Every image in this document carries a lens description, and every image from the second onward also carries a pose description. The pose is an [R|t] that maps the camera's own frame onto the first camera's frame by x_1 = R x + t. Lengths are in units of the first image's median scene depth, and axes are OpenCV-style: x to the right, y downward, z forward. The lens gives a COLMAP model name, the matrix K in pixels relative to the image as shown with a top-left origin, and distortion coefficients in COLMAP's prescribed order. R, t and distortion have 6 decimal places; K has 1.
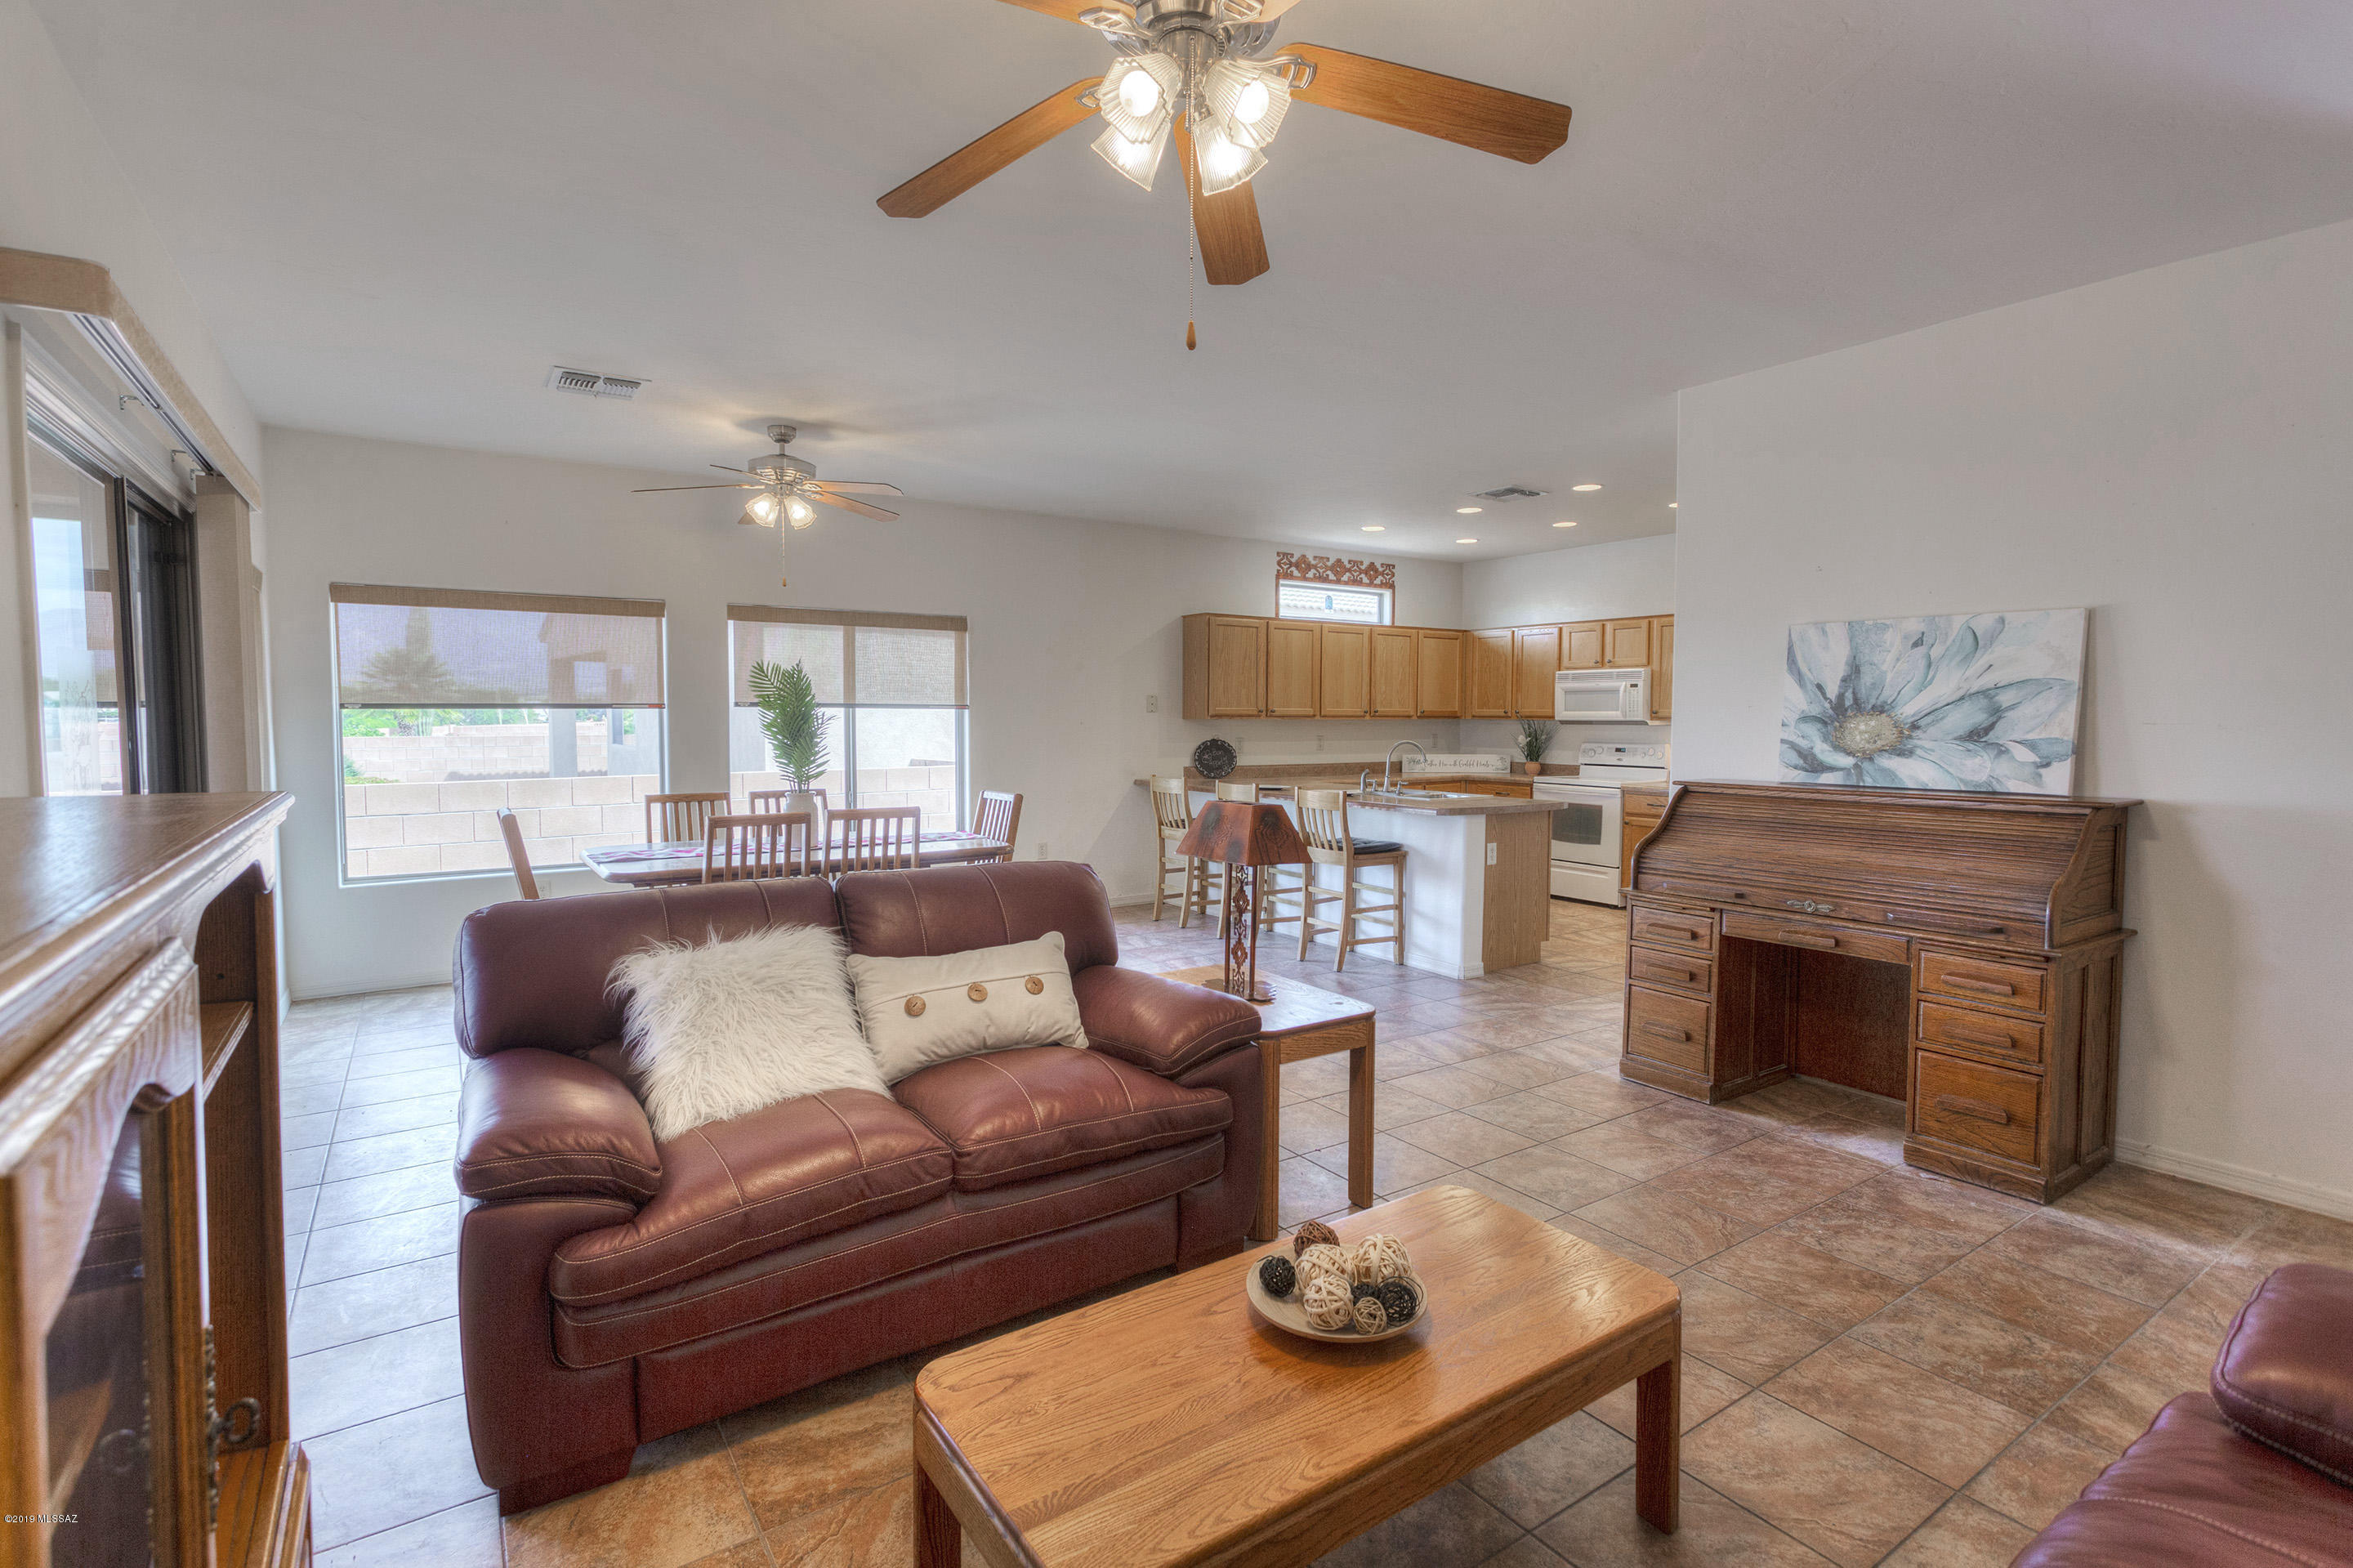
lens RADIAL K [[1102.7, 0, 1176.0], [0, 1102.7, 772.3], [0, 0, 1]] dist [0.006523, 0.000624]
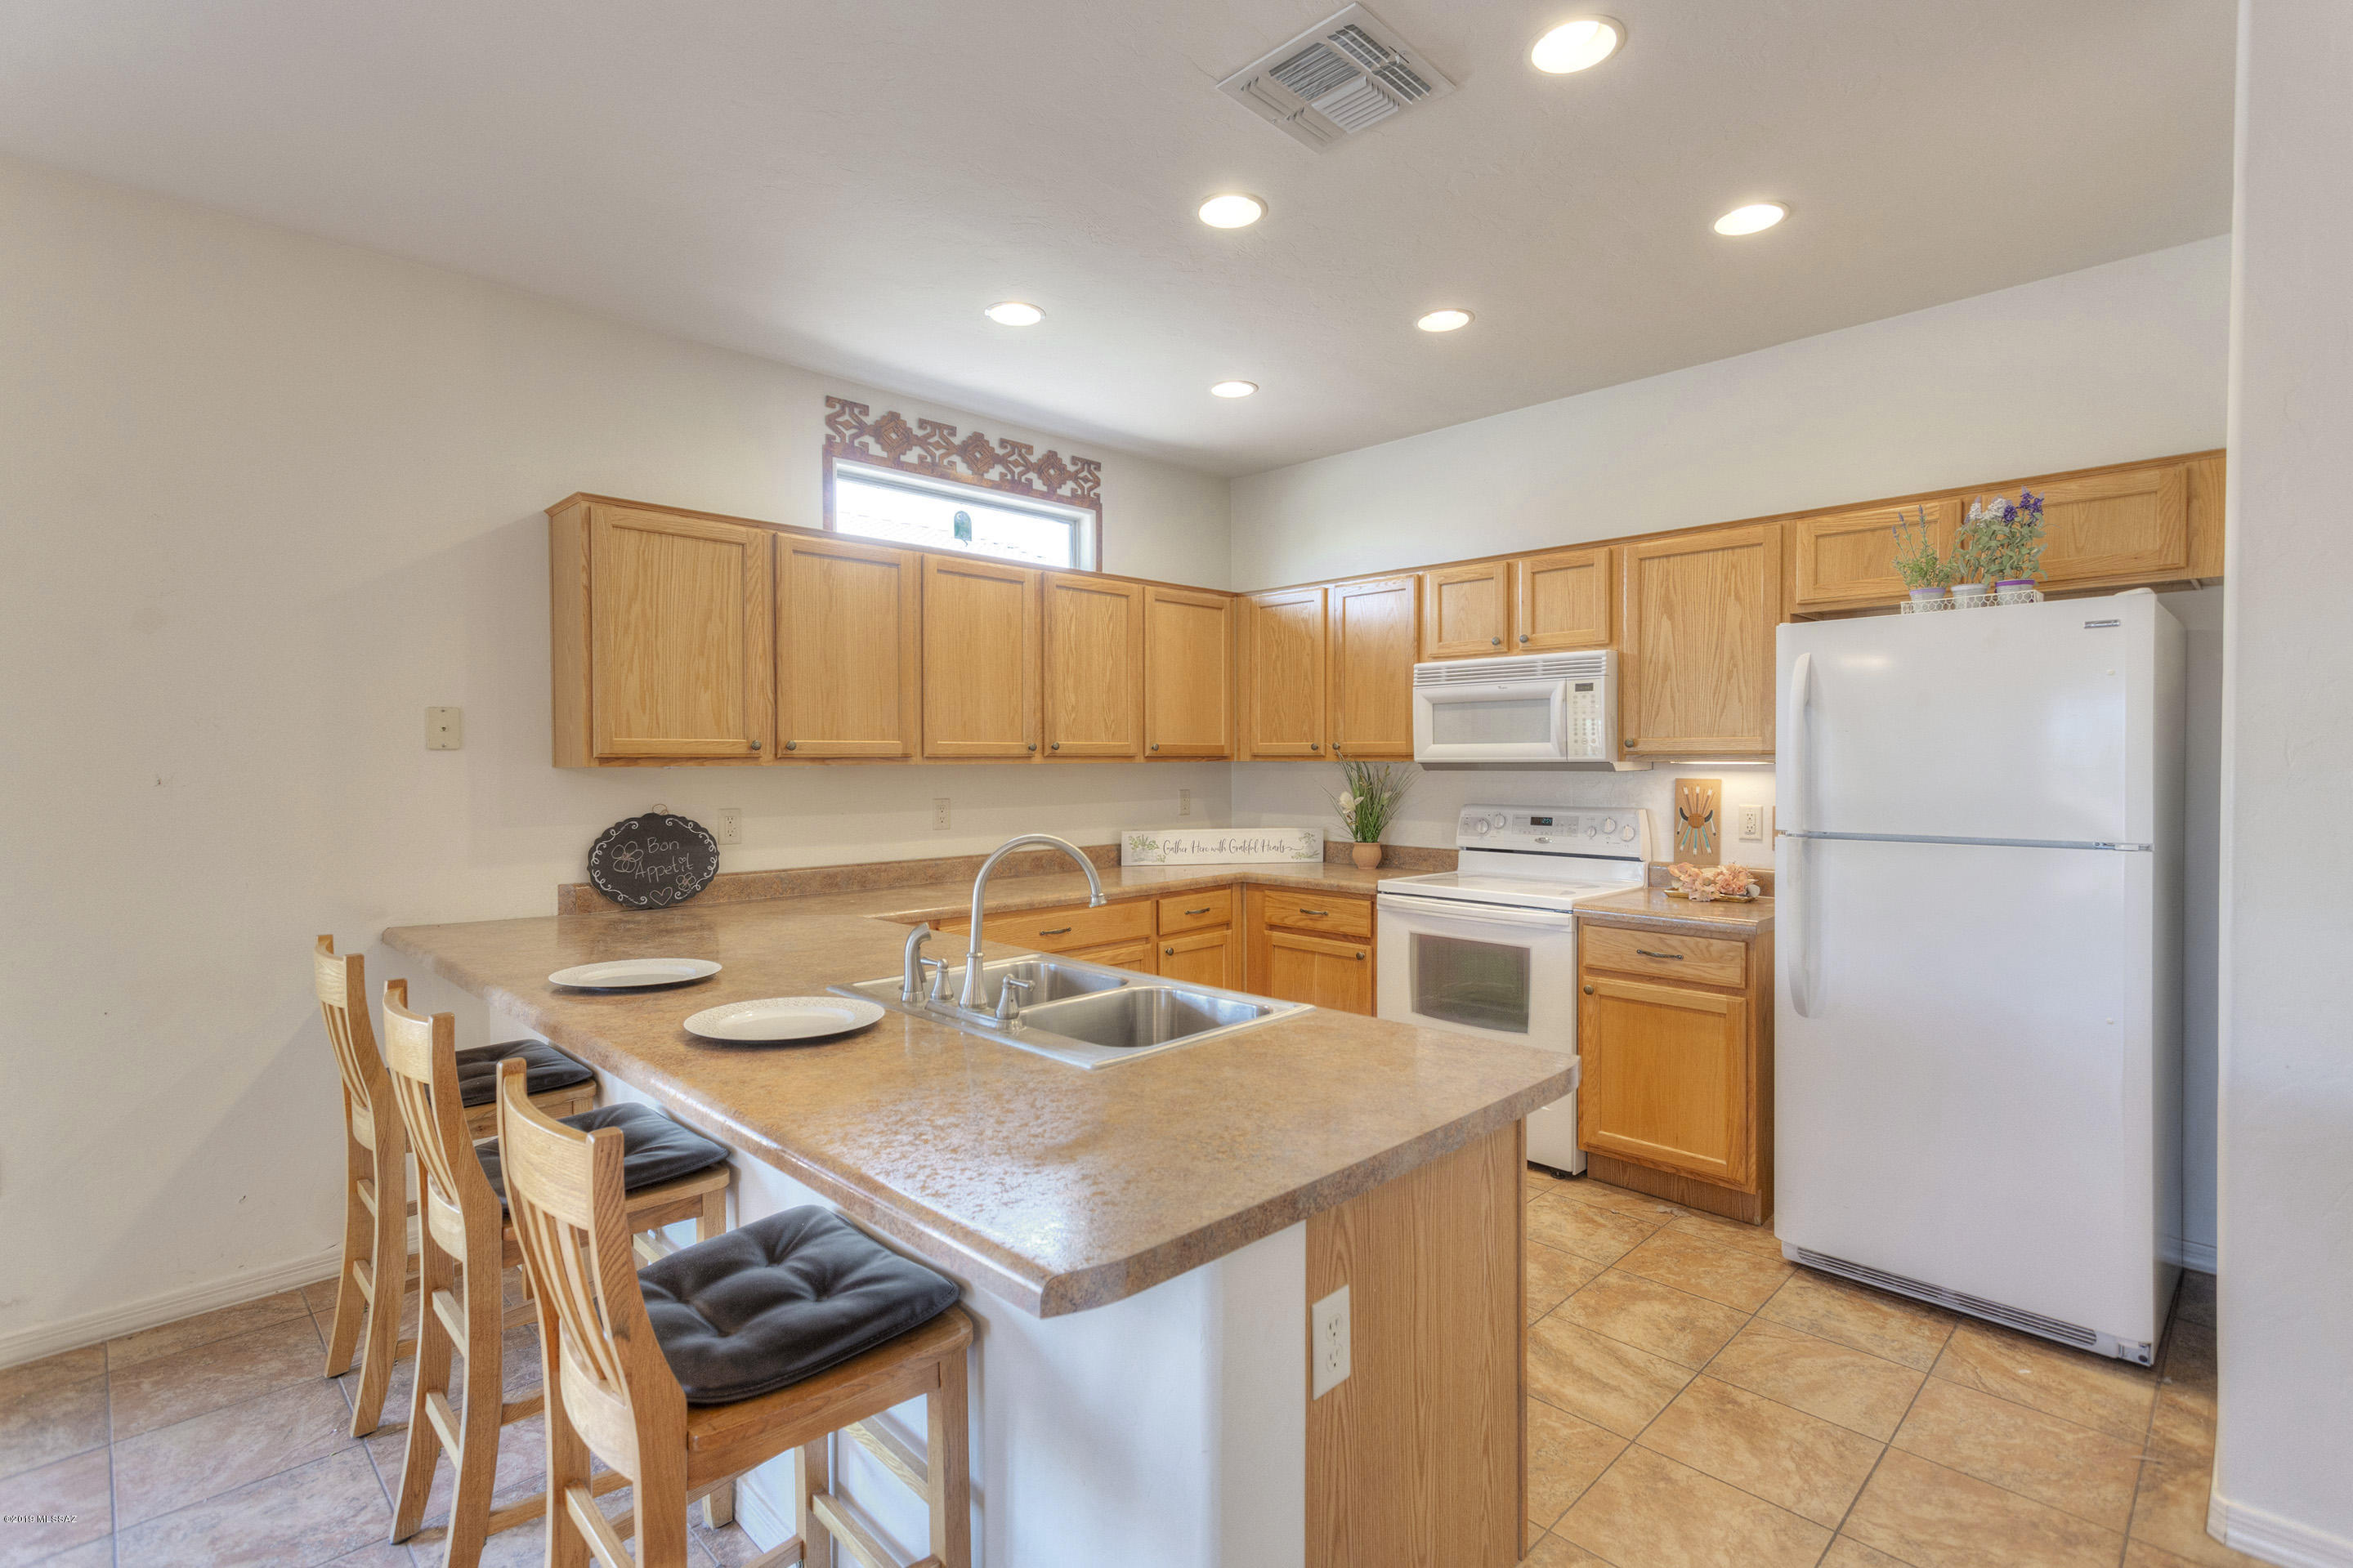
lens RADIAL K [[1102.5, 0, 1176.0], [0, 1102.5, 772.3], [0, 0, 1]] dist [0.006523, 0.000624]
pose [[0.982241, -0.009647, 0.187376, 0.148354], [0.016980, 0.999150, -0.037567, -0.026432], [-0.186854, 0.040082, 0.981570, 0.542240]]
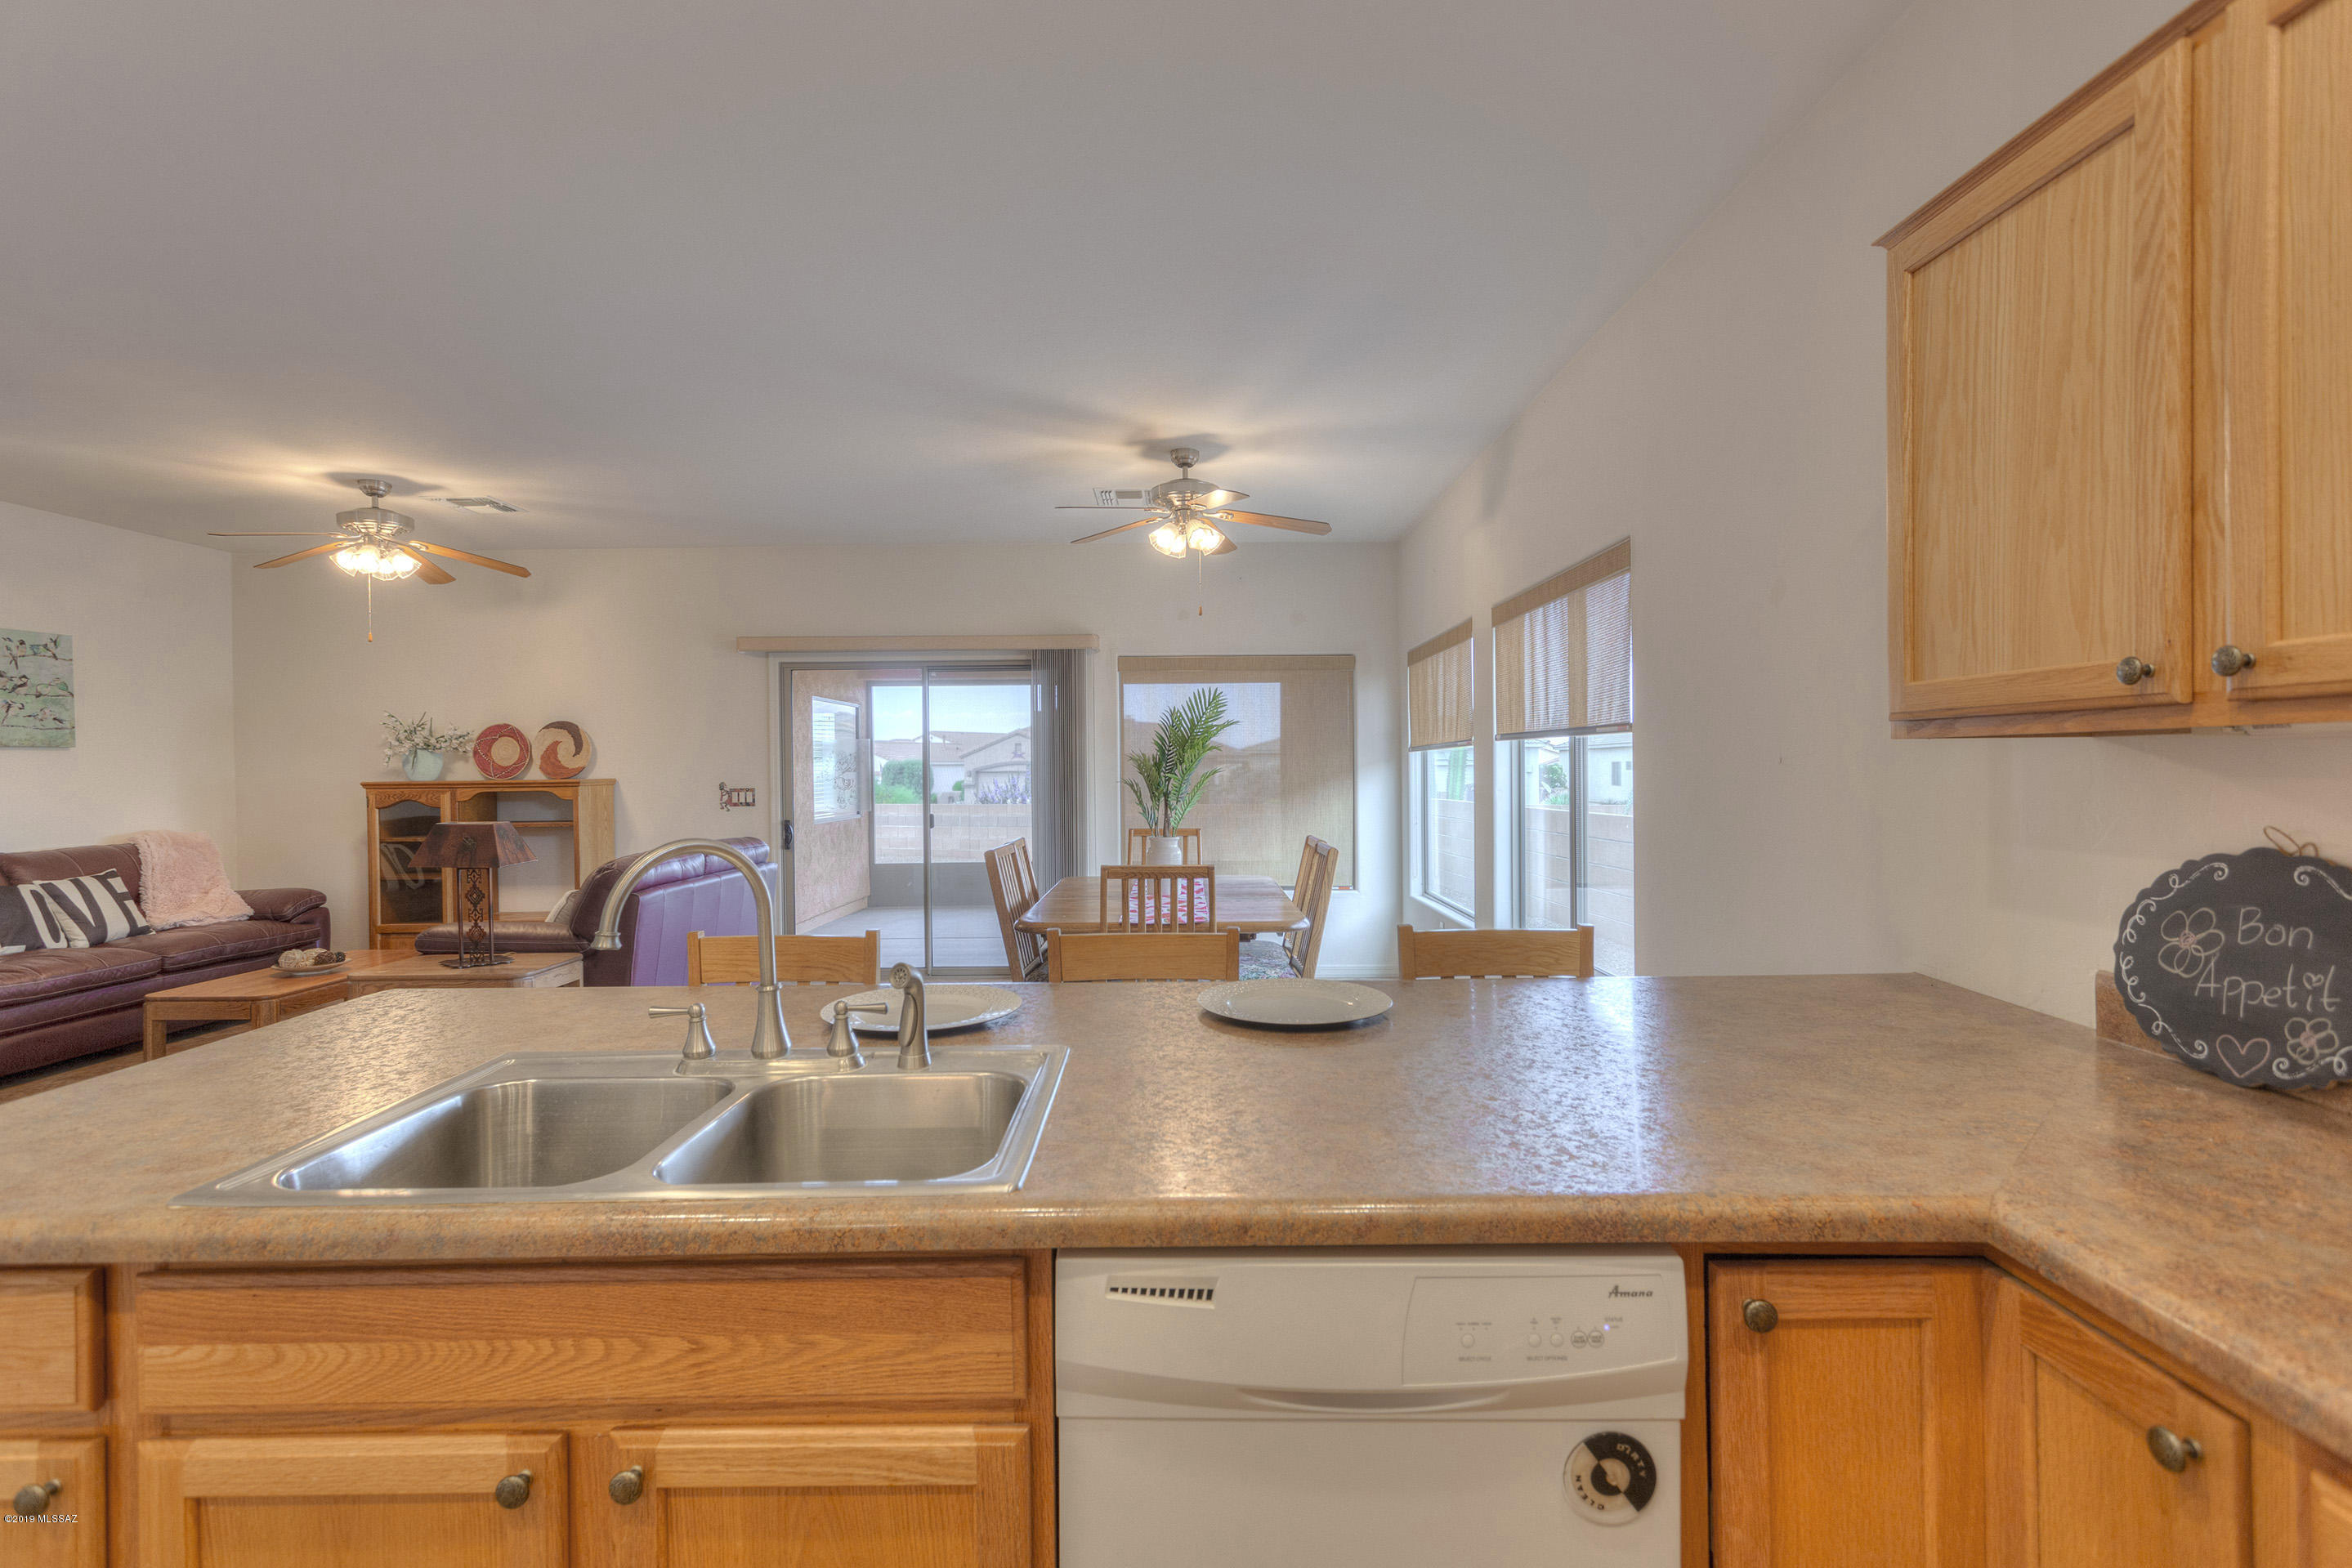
lens RADIAL K [[1102.1, 0, 1175.5], [0, 1102.1, 772.3], [0, 0, 1]] dist [0.006523, 0.000624]
pose [[-0.566186, 0.007122, -0.824247, 0.262336], [-0.034339, 0.998891, 0.032219, -0.041033], [0.823562, 0.046546, -0.565313, 0.939225]]
